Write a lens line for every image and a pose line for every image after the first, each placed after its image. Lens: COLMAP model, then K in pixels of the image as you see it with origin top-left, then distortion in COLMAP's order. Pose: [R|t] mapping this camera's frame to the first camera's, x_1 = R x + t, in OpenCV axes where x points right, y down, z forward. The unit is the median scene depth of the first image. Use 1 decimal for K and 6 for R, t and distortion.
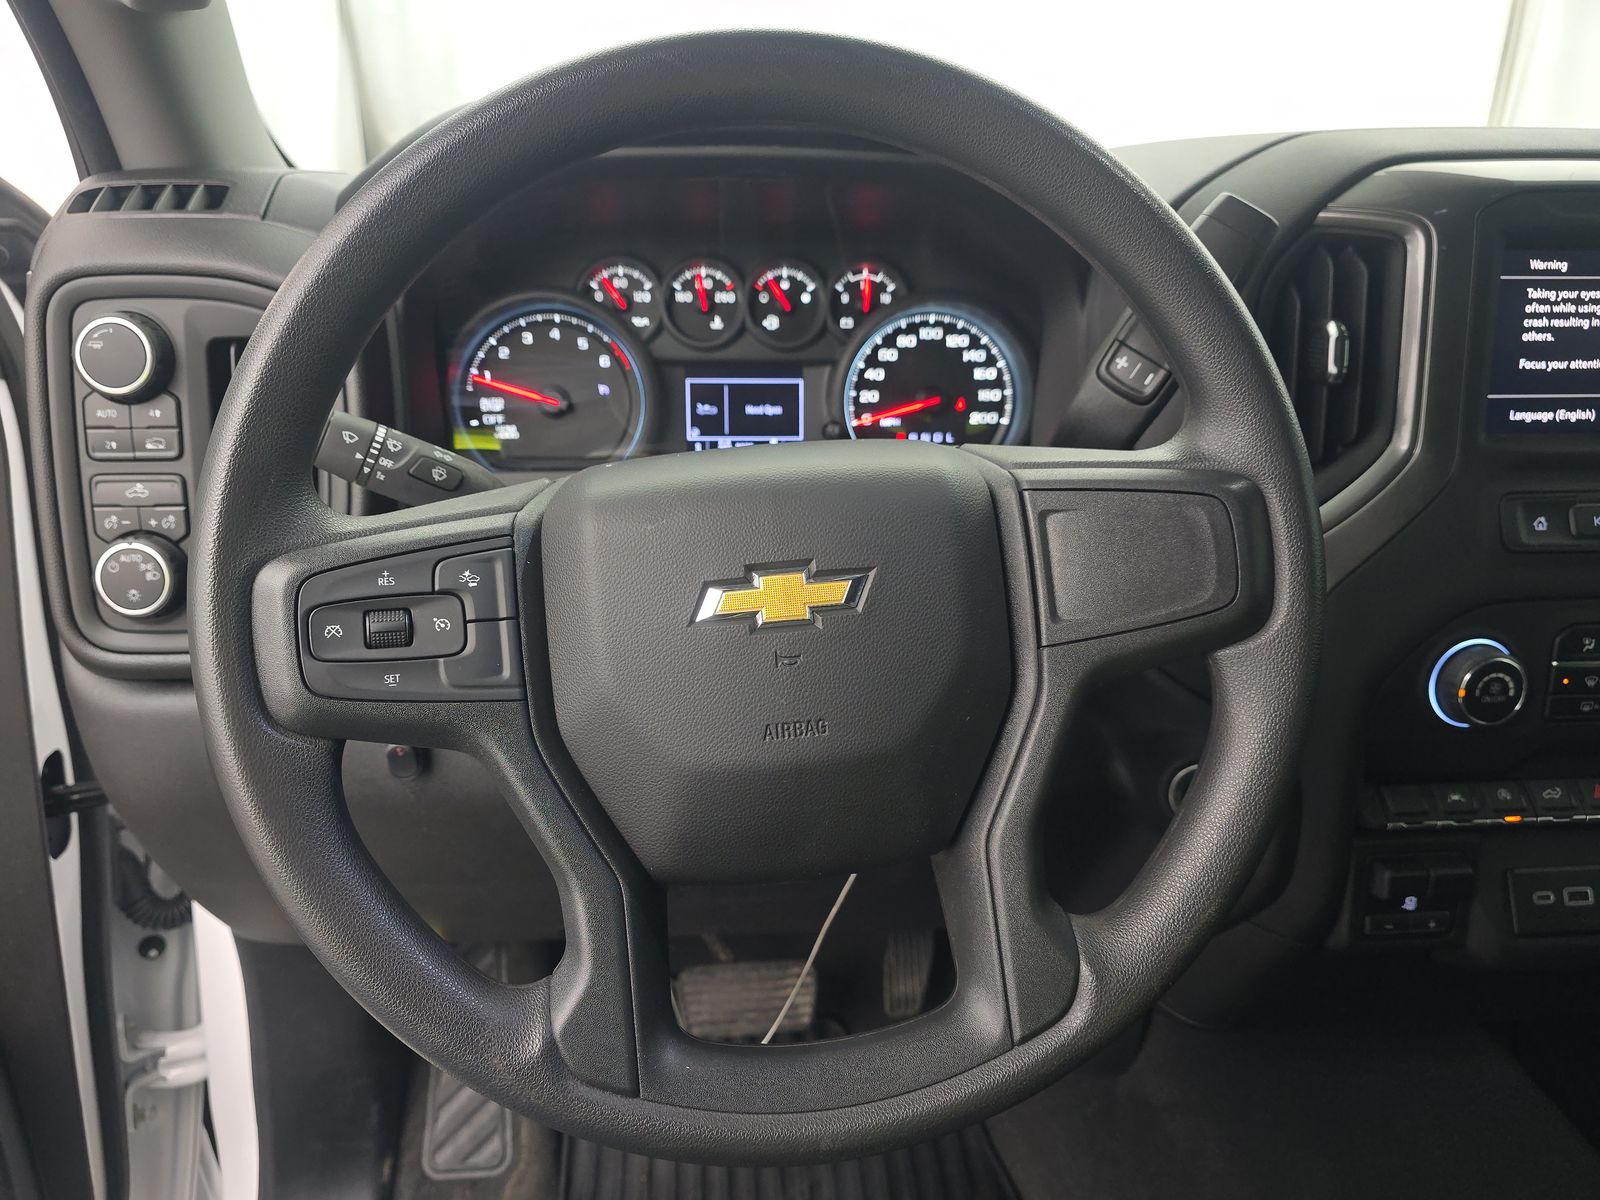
lens RADIAL K [[1081.9, 0, 797.3], [0, 1081.9, 596.0], [0, 0, 1]] dist [0.031763, -0.032521]
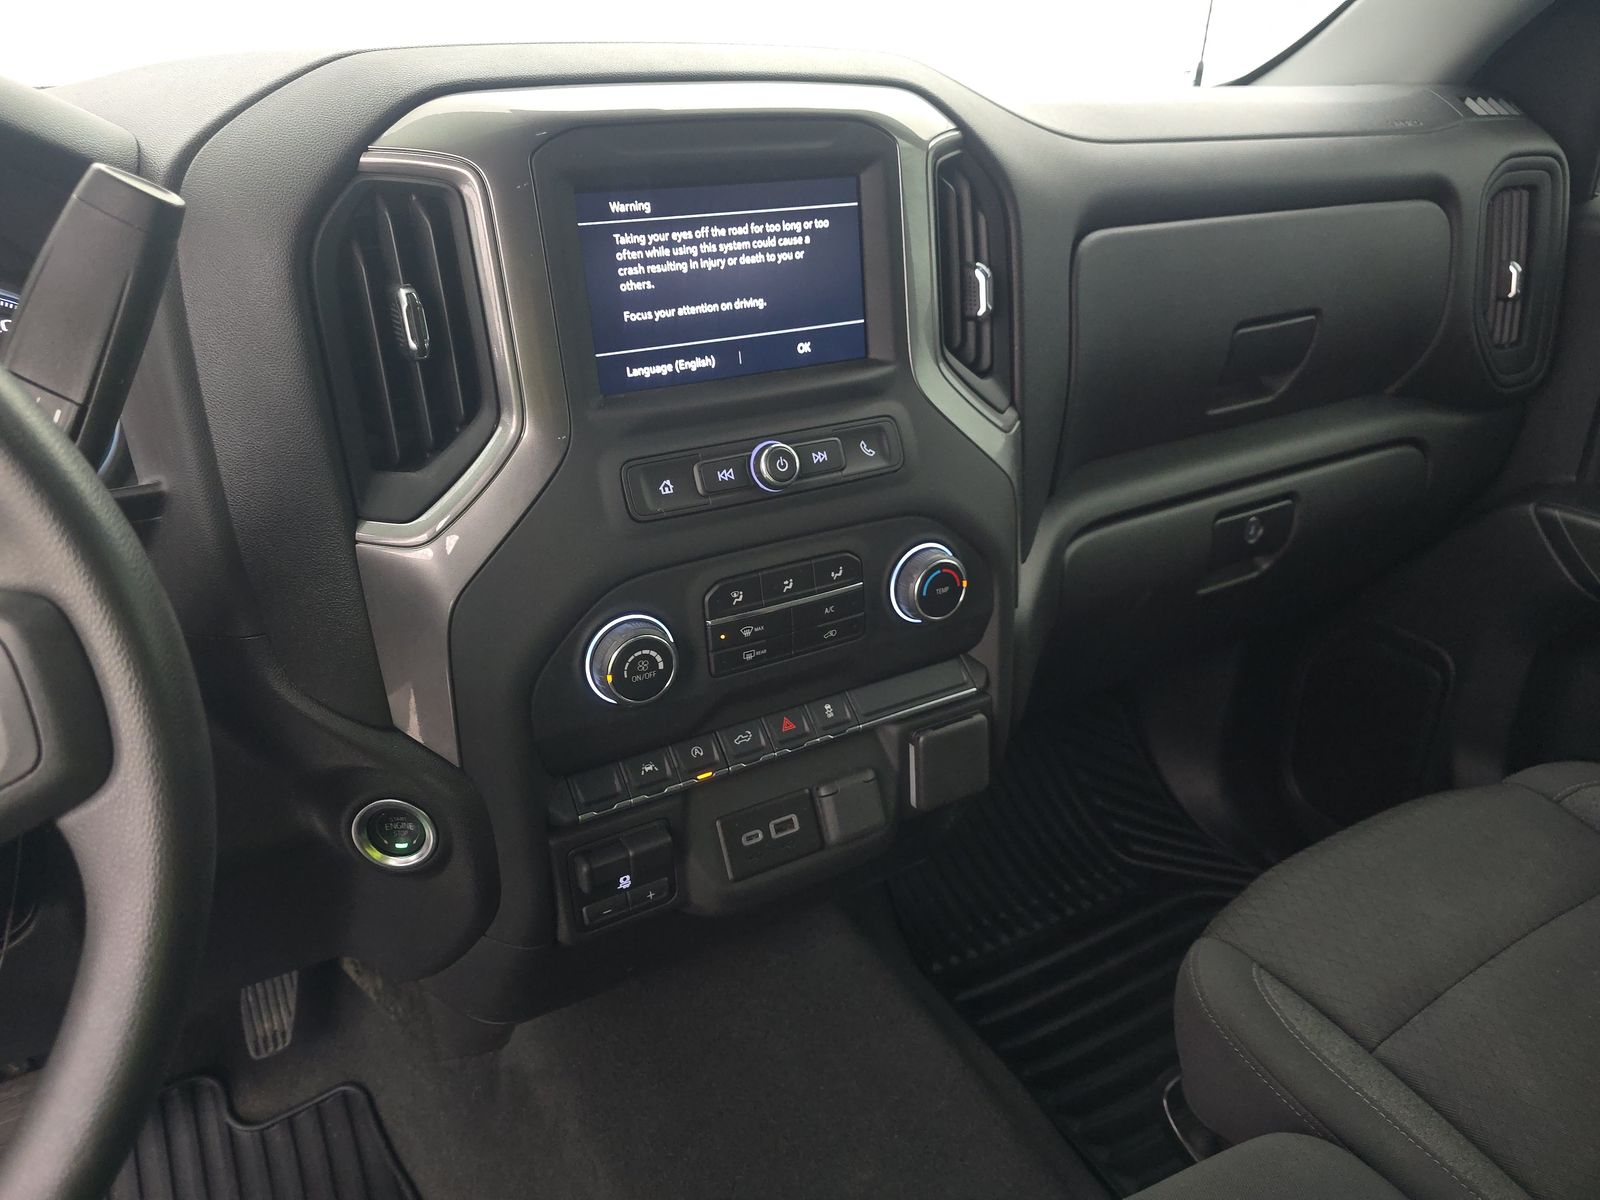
lens RADIAL K [[1081.9, 0, 793.1], [0, 1081.9, 600.6], [0, 0, 1]] dist [0.031763, -0.032521]
pose [[0.911906, -0.191826, 0.362808, 0.411392], [0.145309, 0.977687, 0.151699, -0.095249], [-0.383812, -0.085616, 0.919434, 0.068652]]
